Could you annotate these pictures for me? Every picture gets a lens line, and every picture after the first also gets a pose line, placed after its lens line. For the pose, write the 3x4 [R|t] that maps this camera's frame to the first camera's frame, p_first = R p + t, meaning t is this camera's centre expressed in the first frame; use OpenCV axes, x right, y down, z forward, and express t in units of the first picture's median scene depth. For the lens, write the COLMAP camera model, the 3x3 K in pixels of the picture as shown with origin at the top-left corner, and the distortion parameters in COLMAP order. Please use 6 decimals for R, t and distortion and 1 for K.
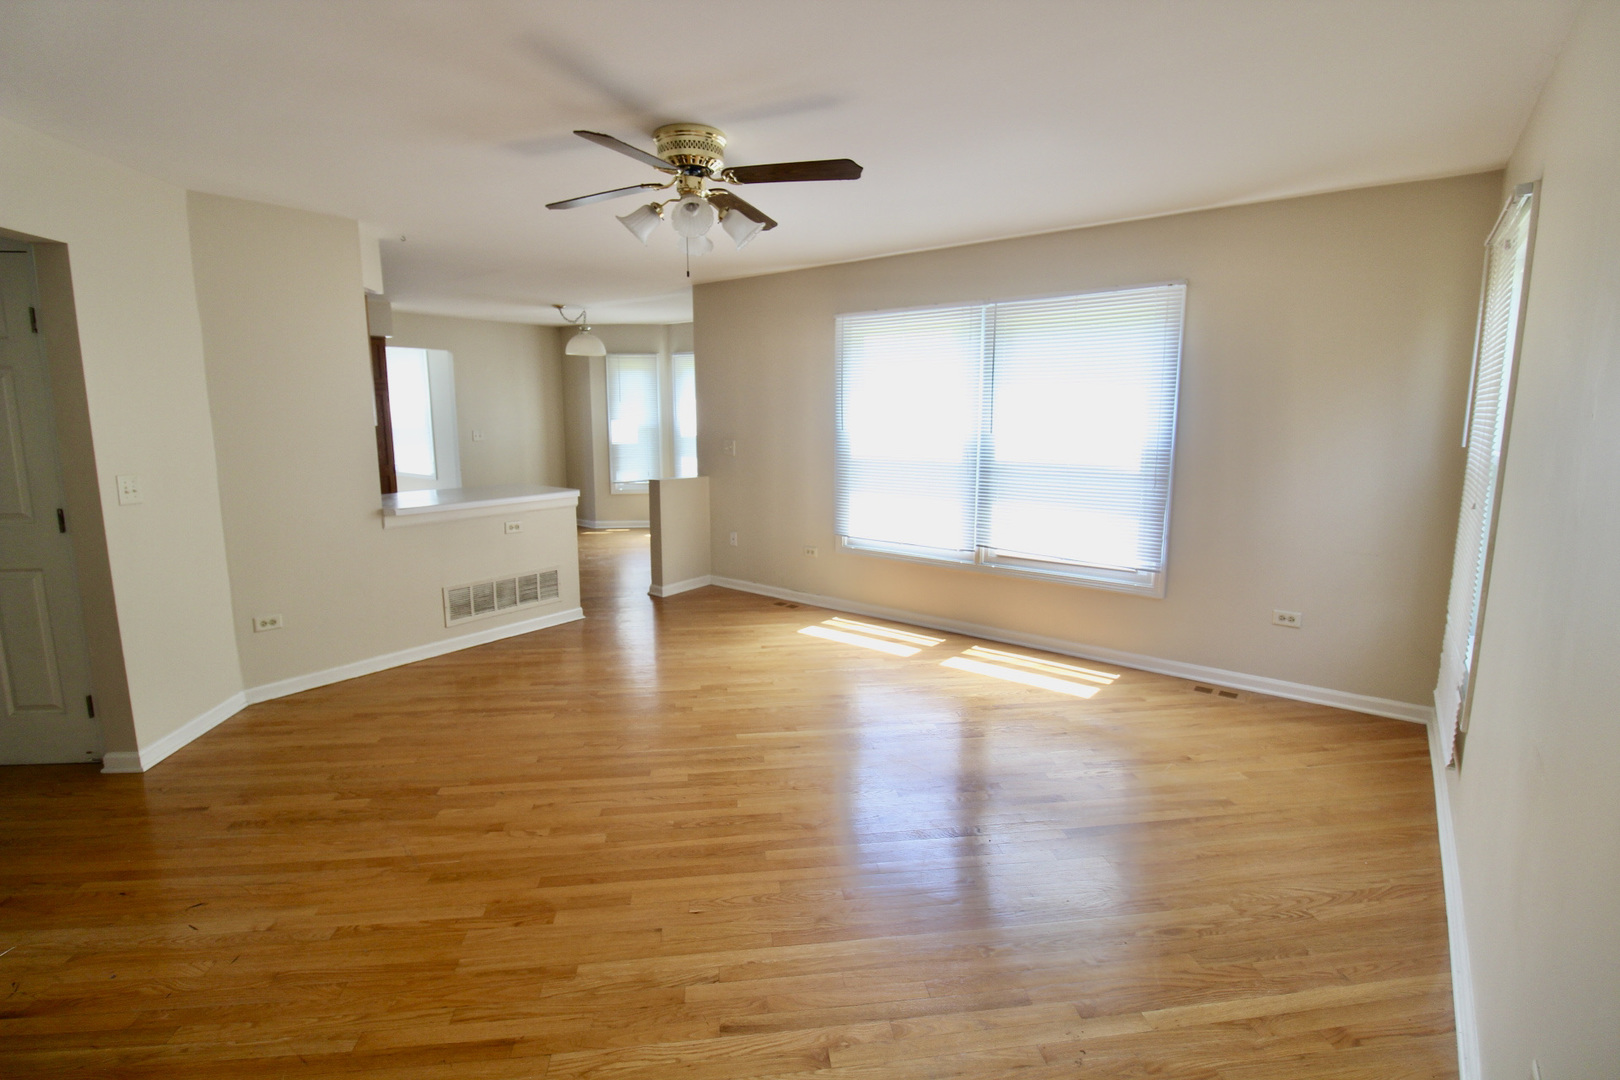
lens RADIAL K [[766.6, 0, 809.6], [0, 766.6, 538.8], [0, 0, 1]] dist [-0.013328, -0.002631]
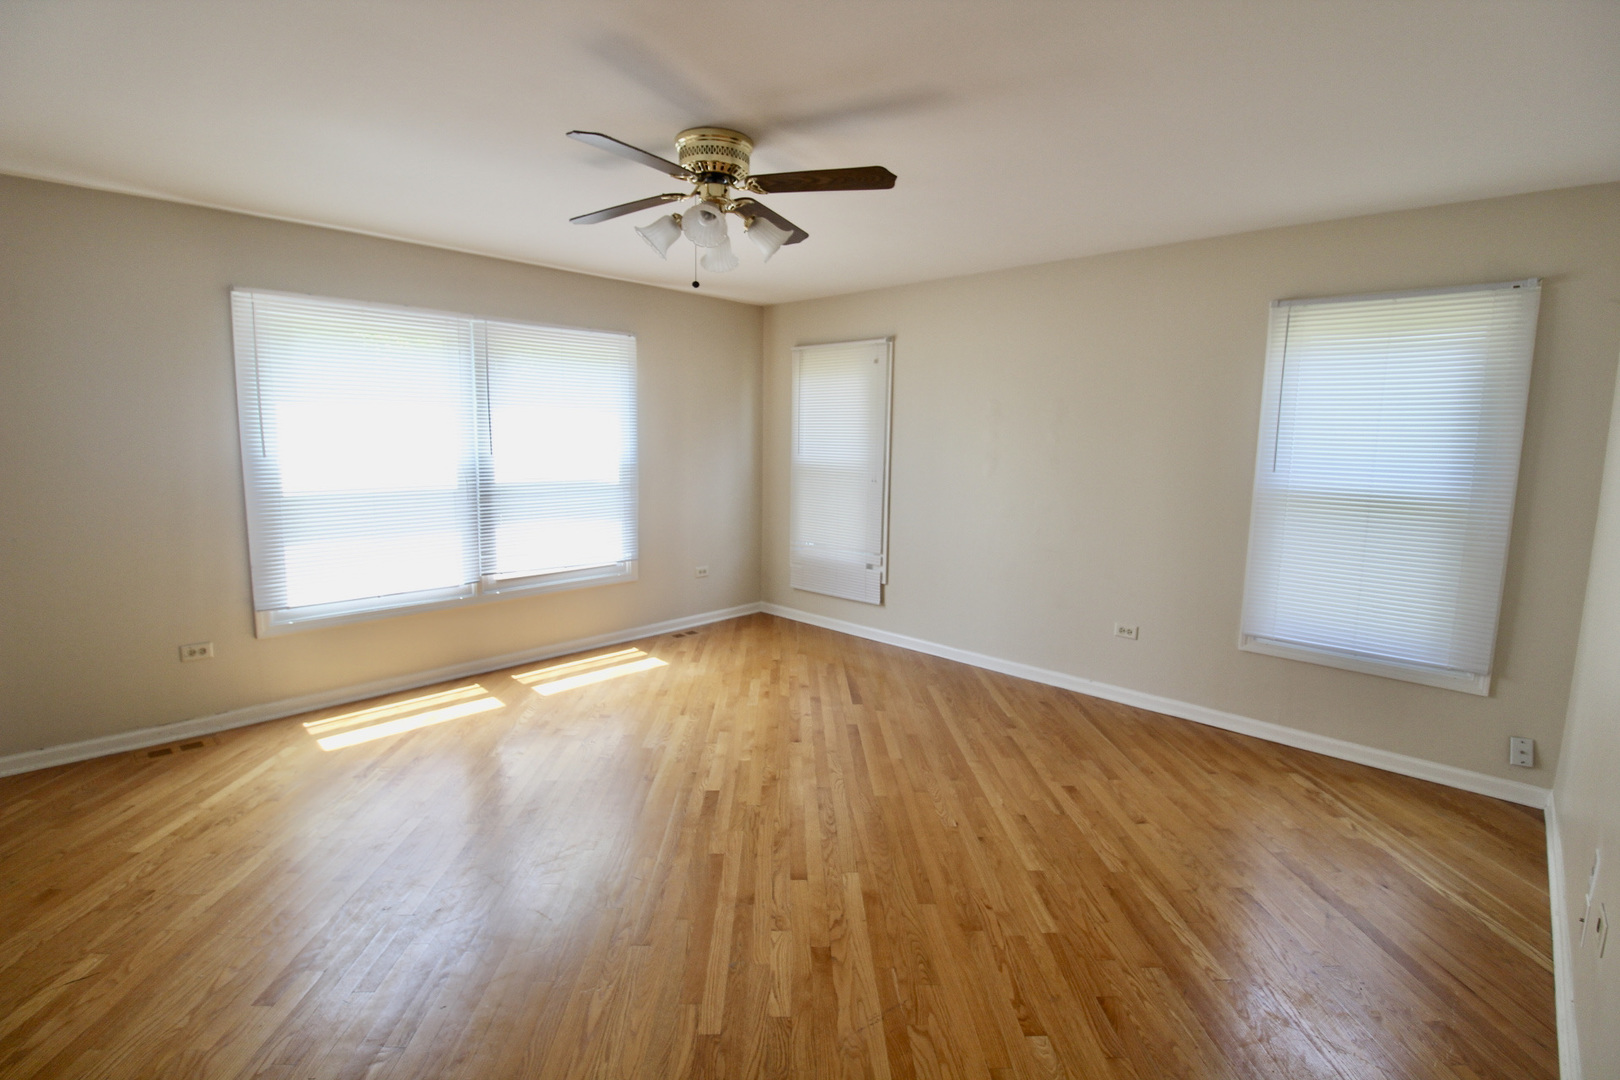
lens RADIAL K [[766.6, 0, 808.4], [0, 766.6, 539.0], [0, 0, 1]] dist [-0.013328, -0.002631]
pose [[0.072842, -0.133232, 0.988404, -0.689986], [0.151182, 0.981060, 0.121100, -0.089744], [-0.985818, 0.140608, 0.091605, 0.529041]]
